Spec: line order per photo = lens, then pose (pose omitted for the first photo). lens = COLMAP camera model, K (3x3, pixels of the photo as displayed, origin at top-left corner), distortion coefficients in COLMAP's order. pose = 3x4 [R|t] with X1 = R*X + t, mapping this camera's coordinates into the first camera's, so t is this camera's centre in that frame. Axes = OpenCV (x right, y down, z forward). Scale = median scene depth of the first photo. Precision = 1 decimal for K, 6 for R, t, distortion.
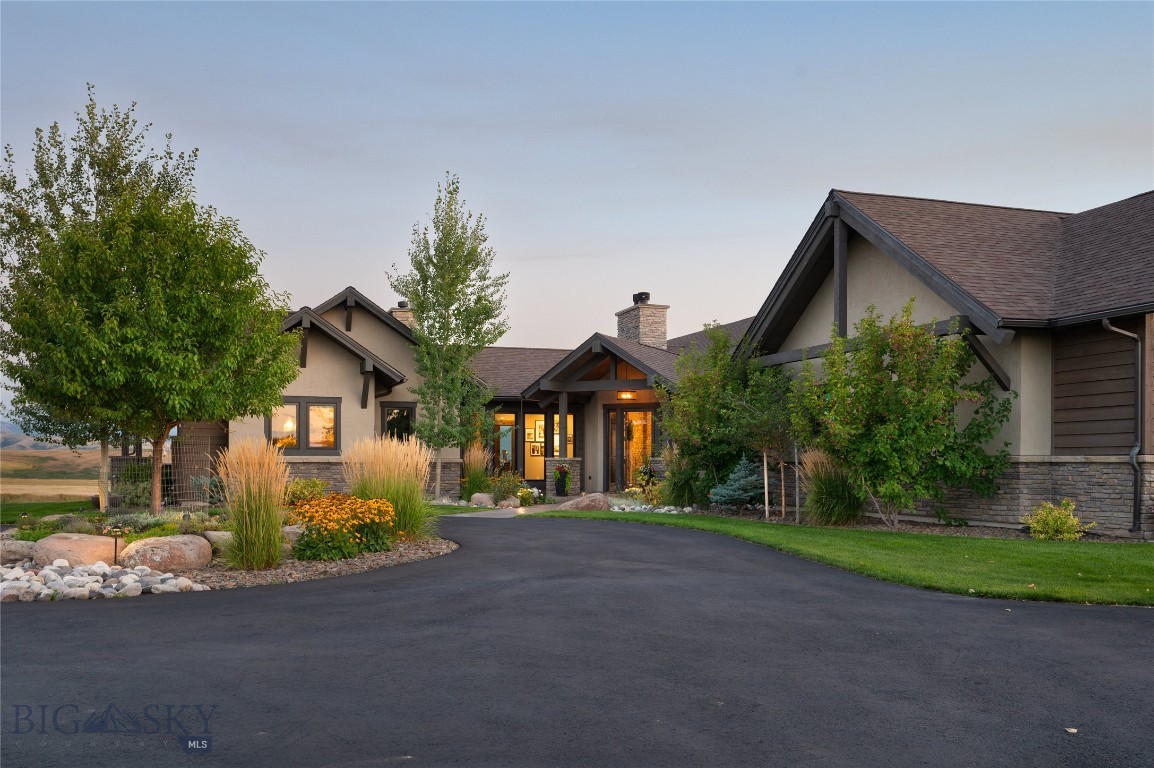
lens RADIAL K [[1053.8, 0, 576.8], [0, 1053.8, 388.8], [0, 0, 1]] dist [0.007813, 0.000000]
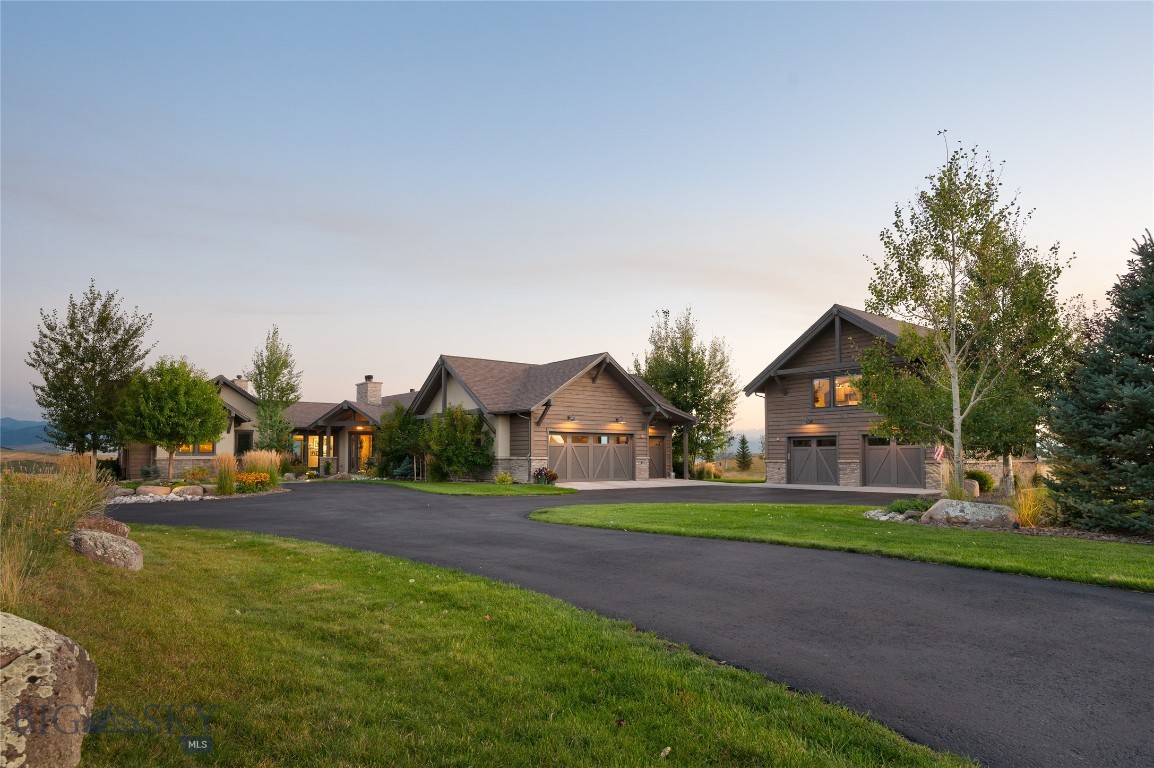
lens RADIAL K [[665.0, 0, 578.4], [0, 665.0, 438.6], [0, 0, 1]] dist [-0.026110, -0.002740]
pose [[0.937023, 0.007452, 0.349188, -0.008309], [-0.021835, 0.999067, 0.037271, -0.037203], [-0.348585, -0.042548, 0.936311, -0.495186]]
